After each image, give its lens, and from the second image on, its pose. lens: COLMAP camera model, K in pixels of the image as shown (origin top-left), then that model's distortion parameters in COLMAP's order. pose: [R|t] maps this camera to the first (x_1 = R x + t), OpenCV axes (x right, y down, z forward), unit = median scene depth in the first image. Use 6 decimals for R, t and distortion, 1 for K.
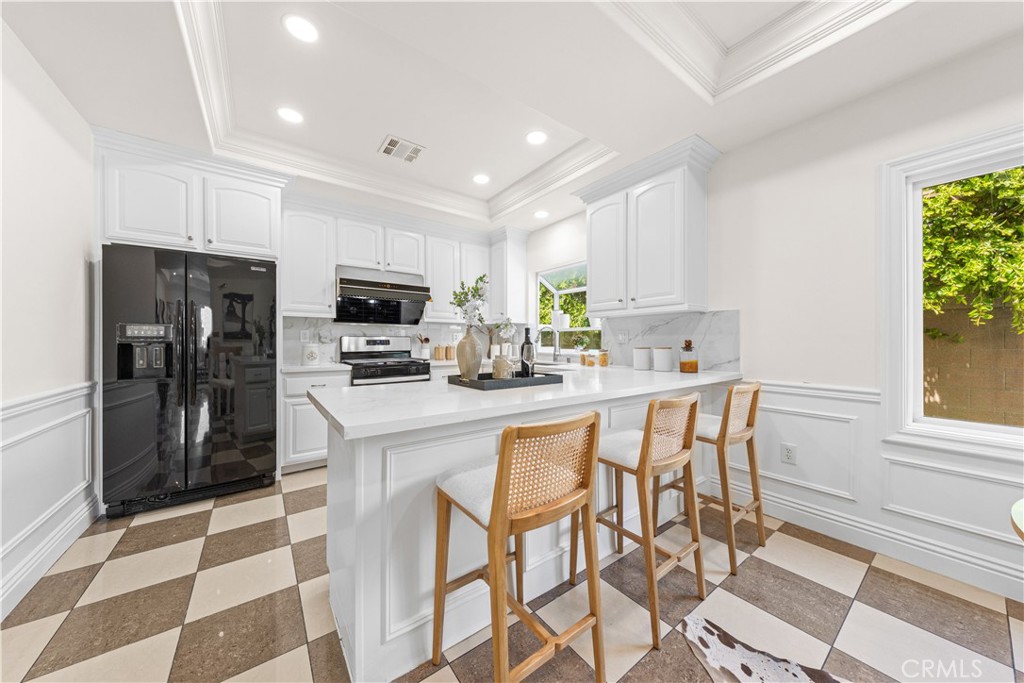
lens RADIAL K [[345.8, 0, 515.0], [0, 345.8, 340.3], [0, 0, 1]] dist [0.000933, -0.000019]
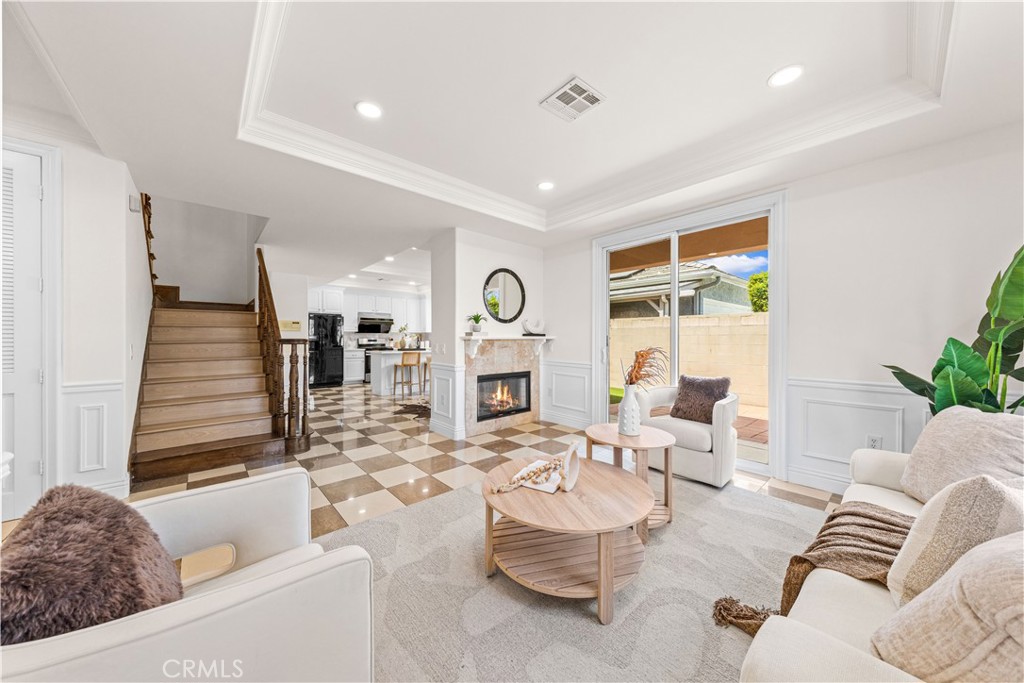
lens RADIAL K [[345.8, 0, 512.6], [0, 345.8, 339.2], [0, 0, 1]] dist [0.000933, -0.000019]
pose [[0.995862, 0.003024, 0.090824, 0.430789], [-0.002981, 0.999995, -0.000607, -0.005211], [-0.090825, 0.000334, 0.995867, -1.750822]]
